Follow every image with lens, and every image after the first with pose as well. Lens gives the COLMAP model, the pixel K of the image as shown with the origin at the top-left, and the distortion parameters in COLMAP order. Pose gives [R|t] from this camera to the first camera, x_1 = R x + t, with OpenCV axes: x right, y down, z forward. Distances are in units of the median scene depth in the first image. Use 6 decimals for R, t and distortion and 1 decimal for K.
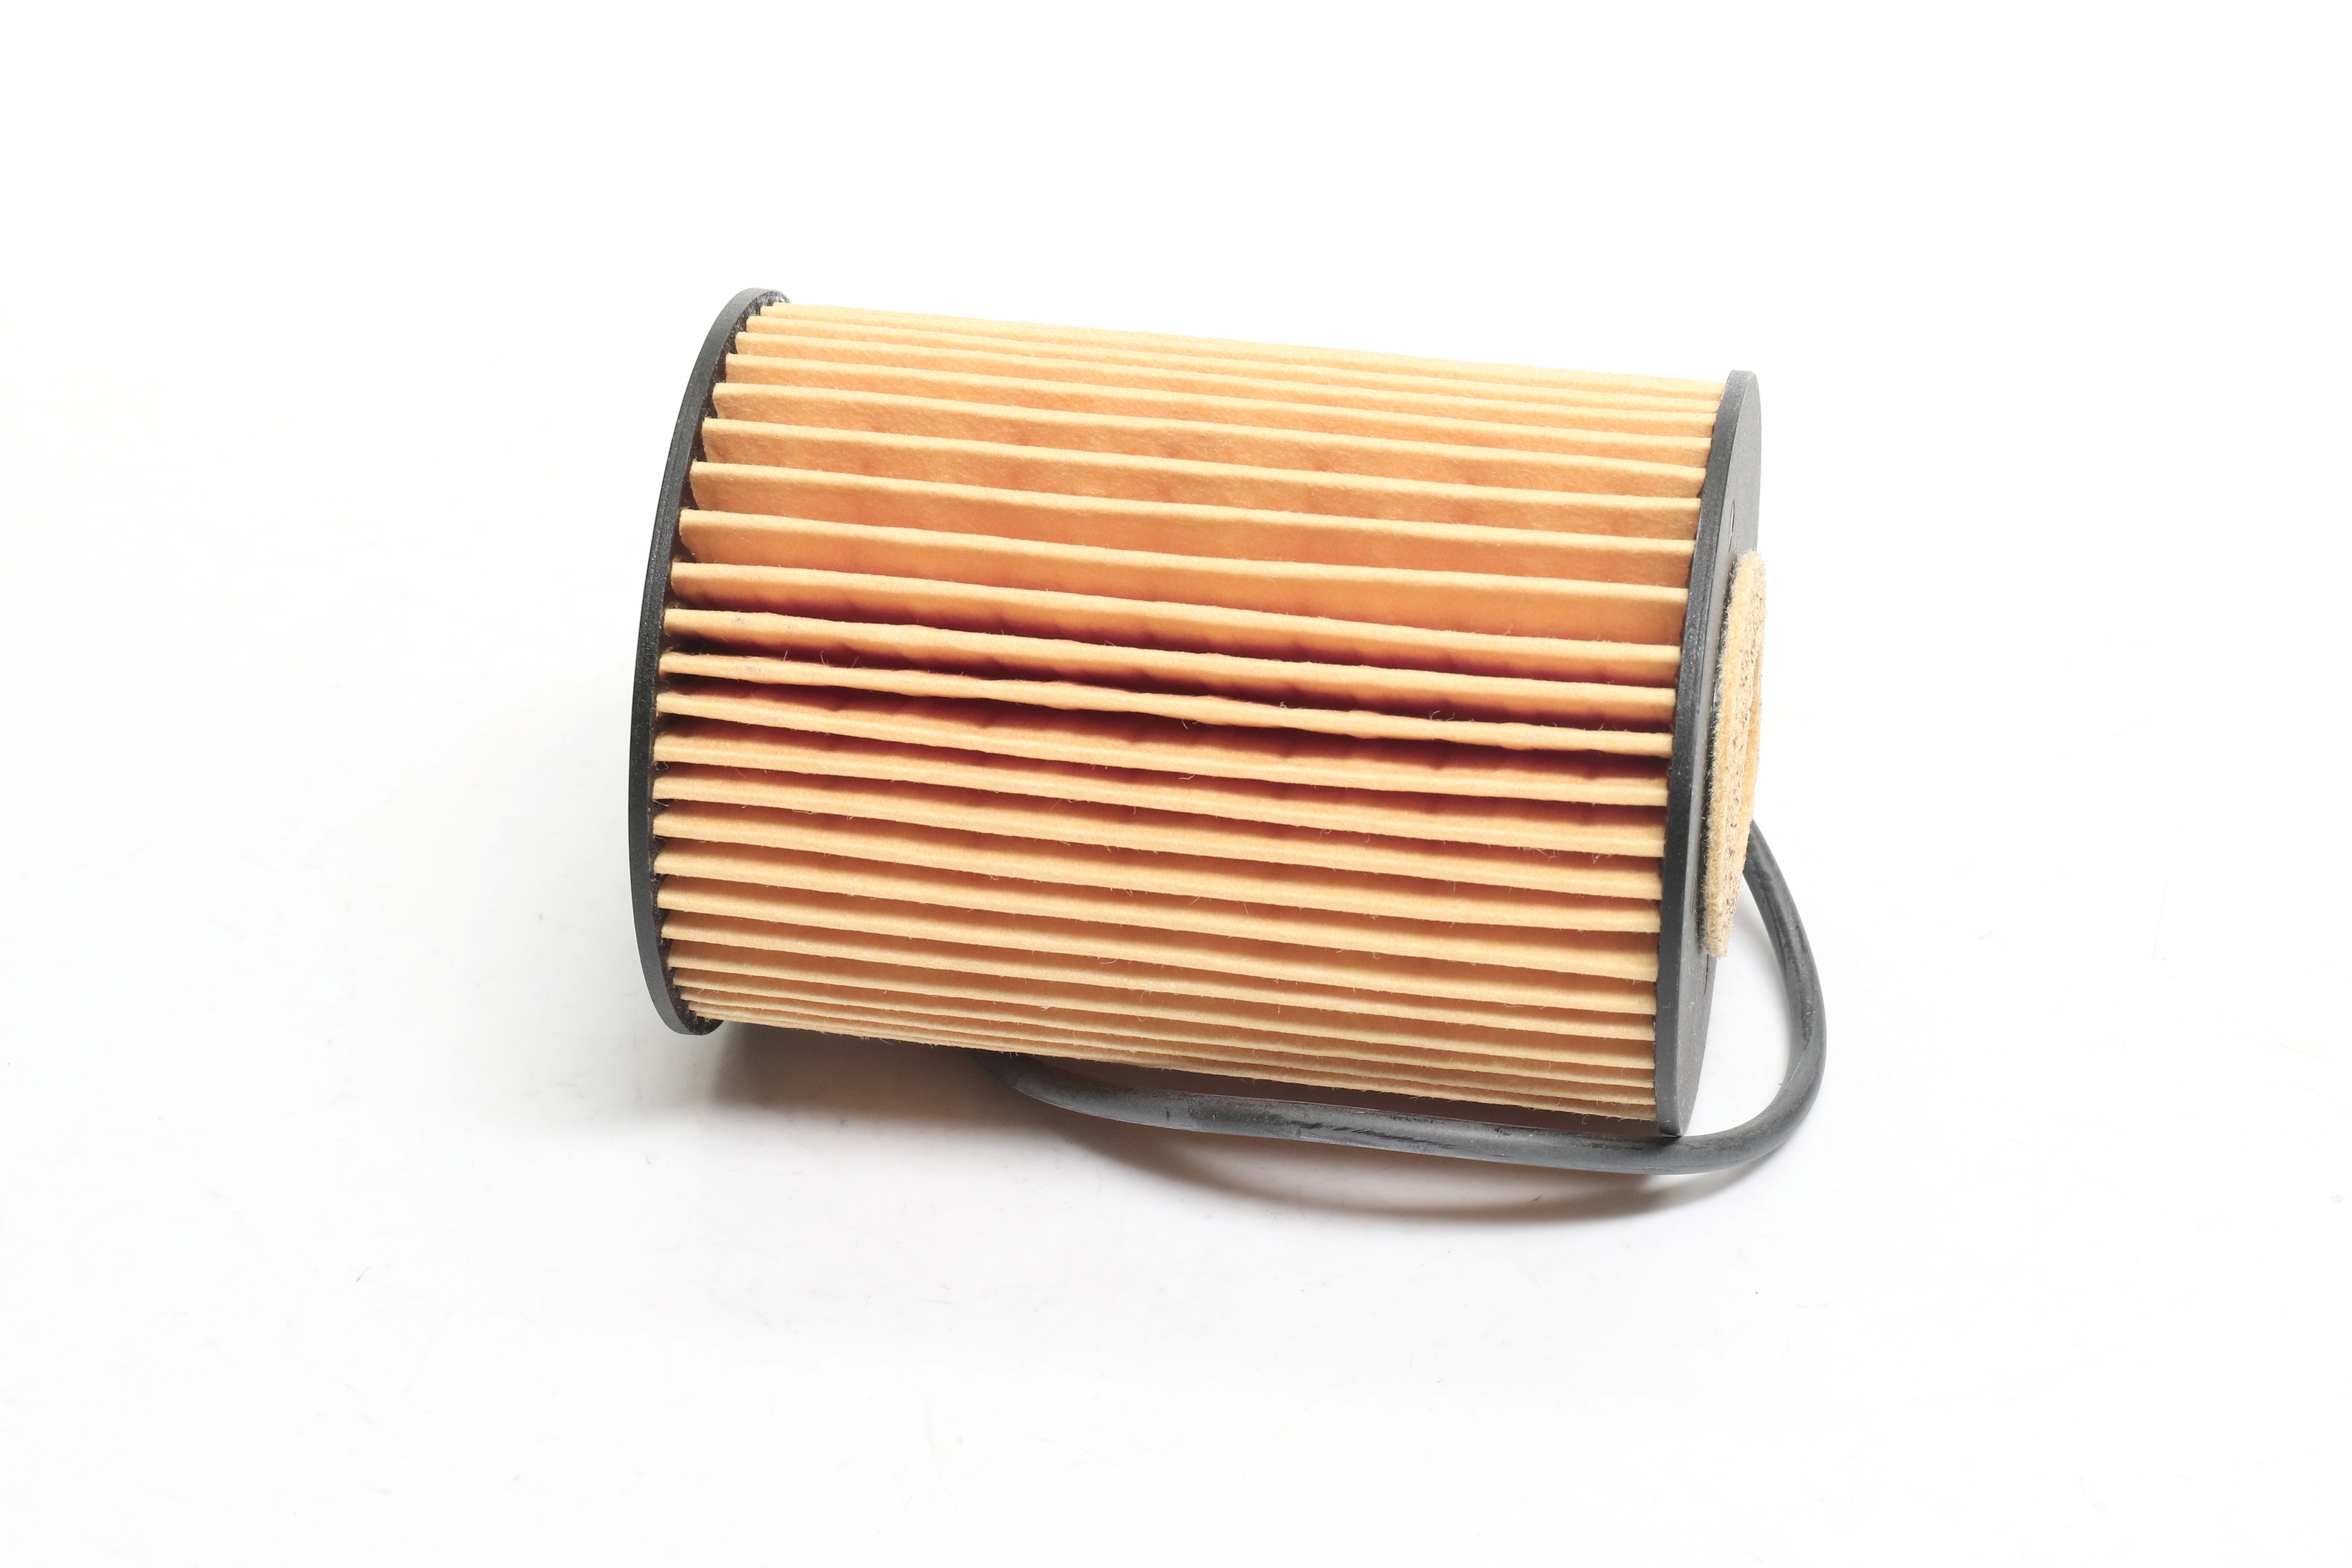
lens RADIAL K [[7015.8, 0, 1176.0], [0, 7015.8, 784.0], [0, 0, 1]] dist [-0.024415, -0.263952]
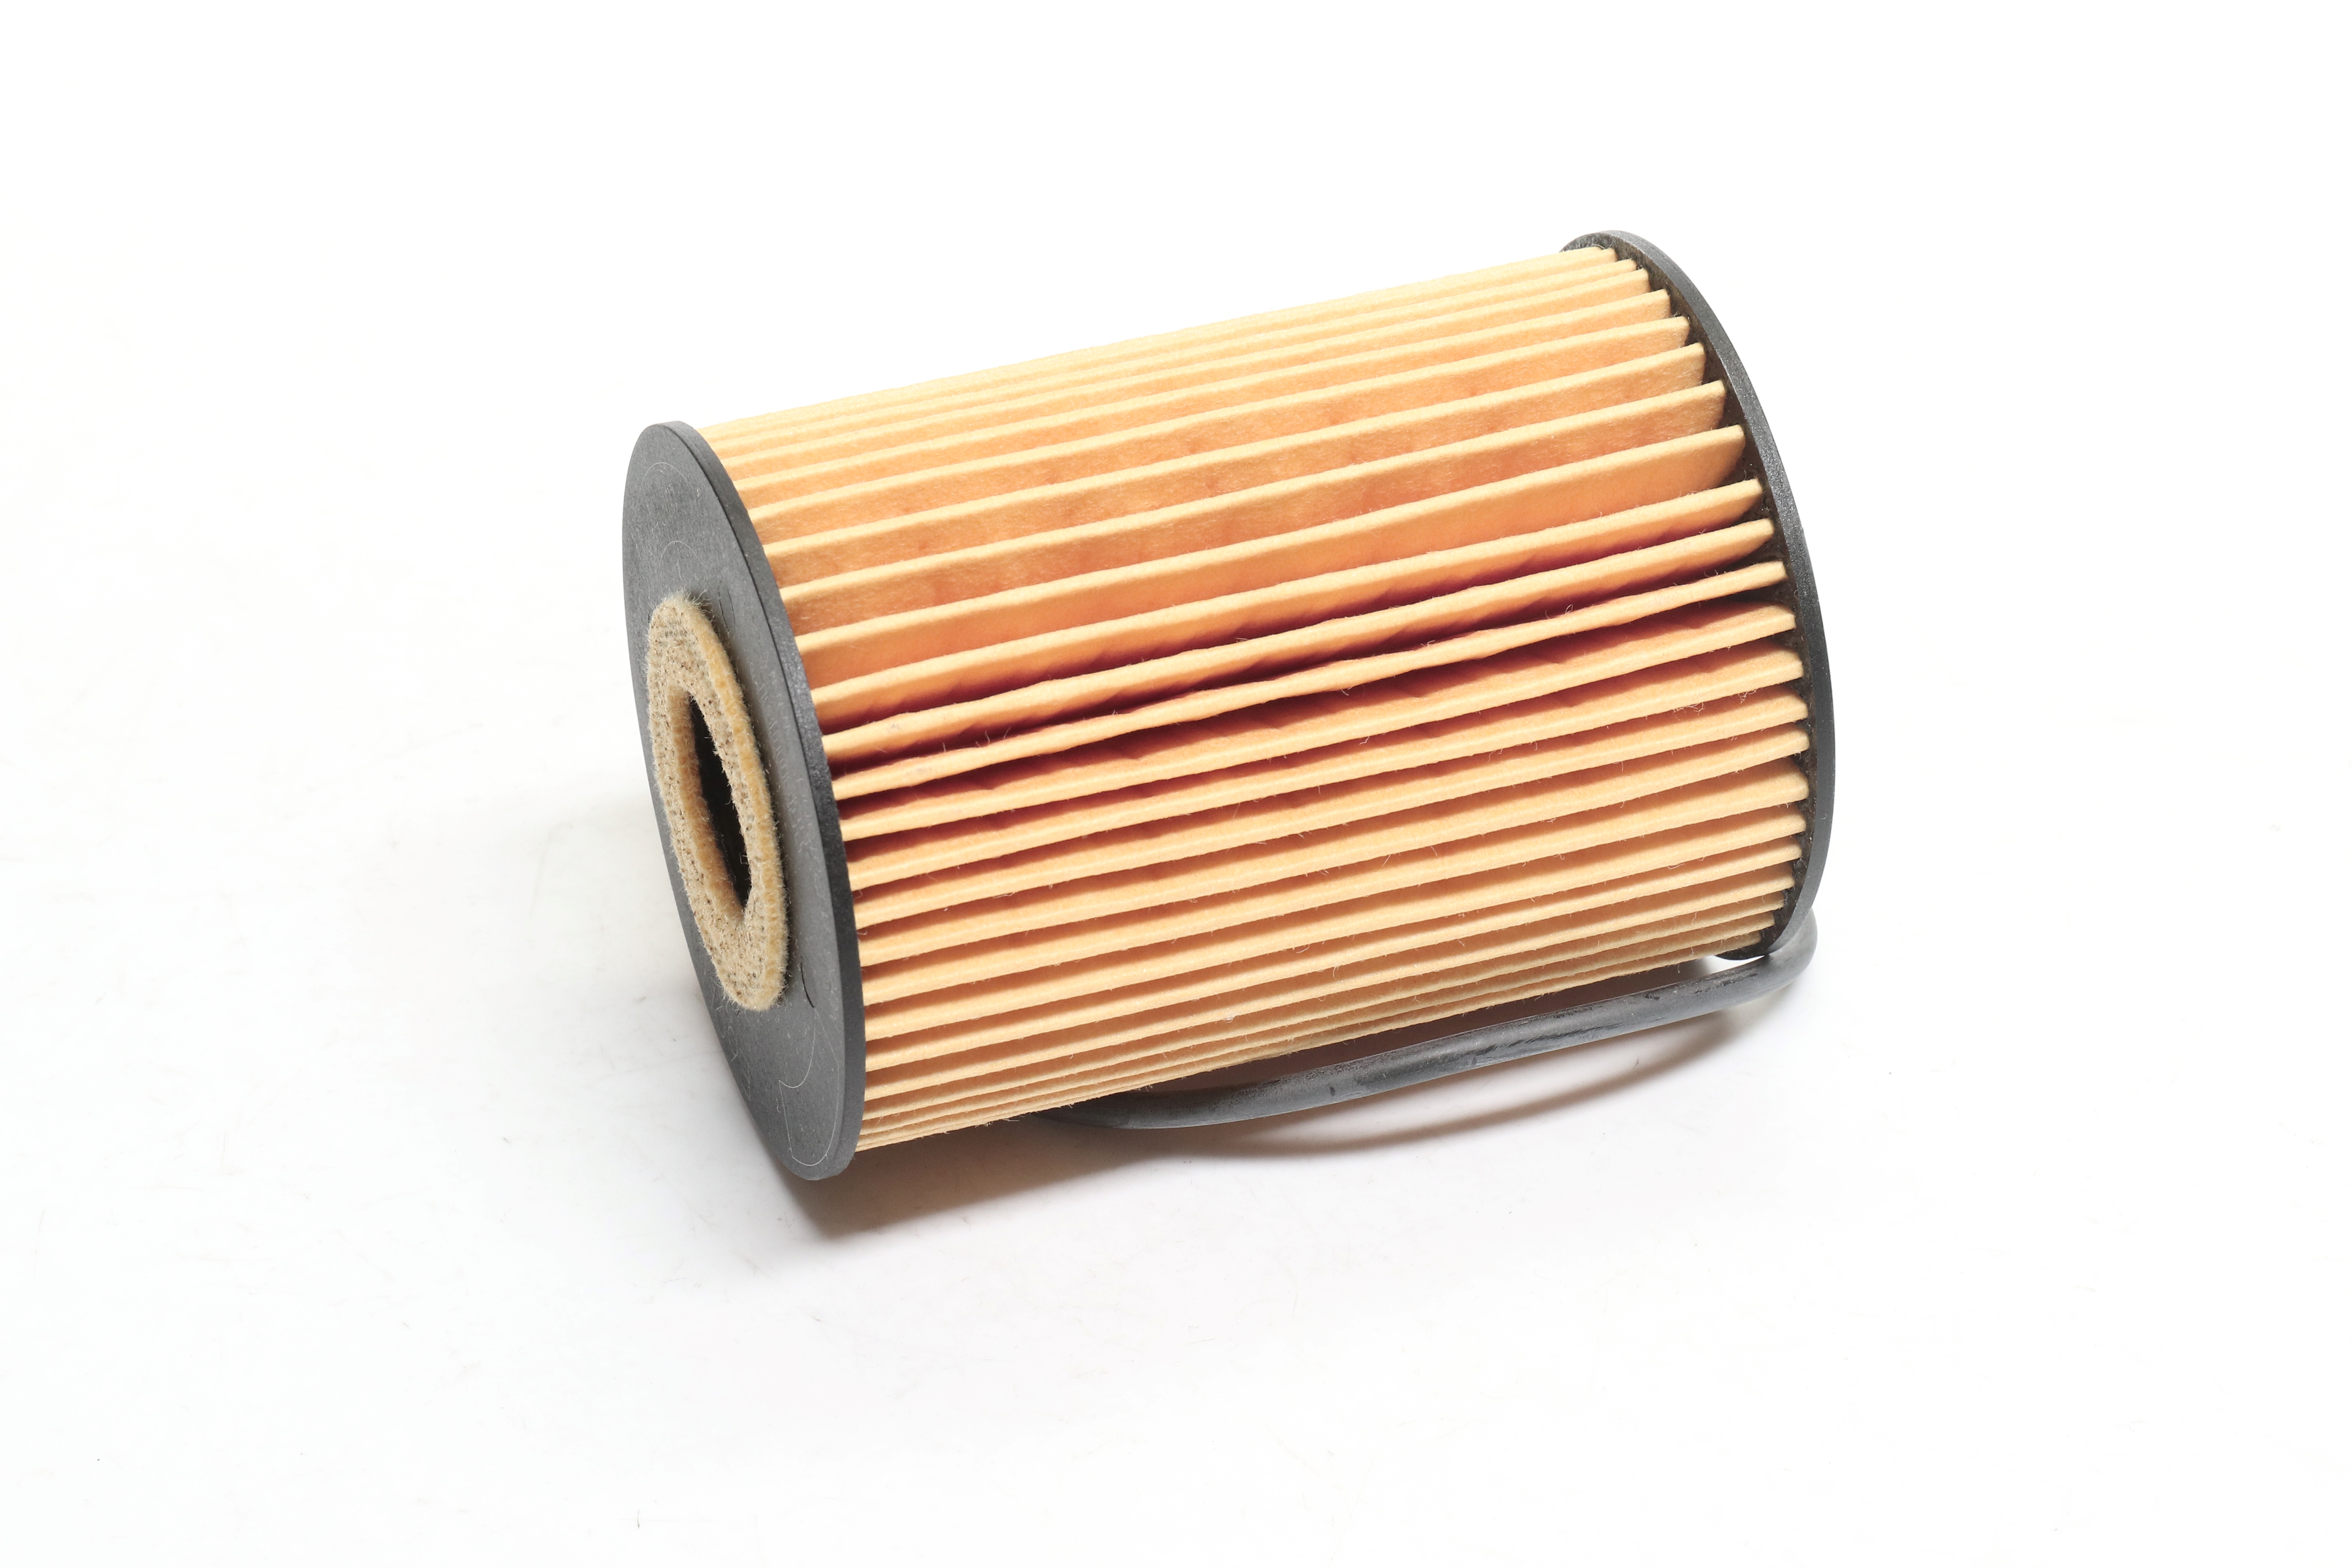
lens RADIAL K [[7015.8, 0, 1176.0], [0, 7015.8, 784.0], [0, 0, 1]] dist [-0.024415, -0.263952]
pose [[0.849350, -0.288353, 0.442106, -0.458132], [0.298627, 0.953163, 0.047972, -0.050265], [-0.435232, 0.091280, 0.895679, 0.108510]]
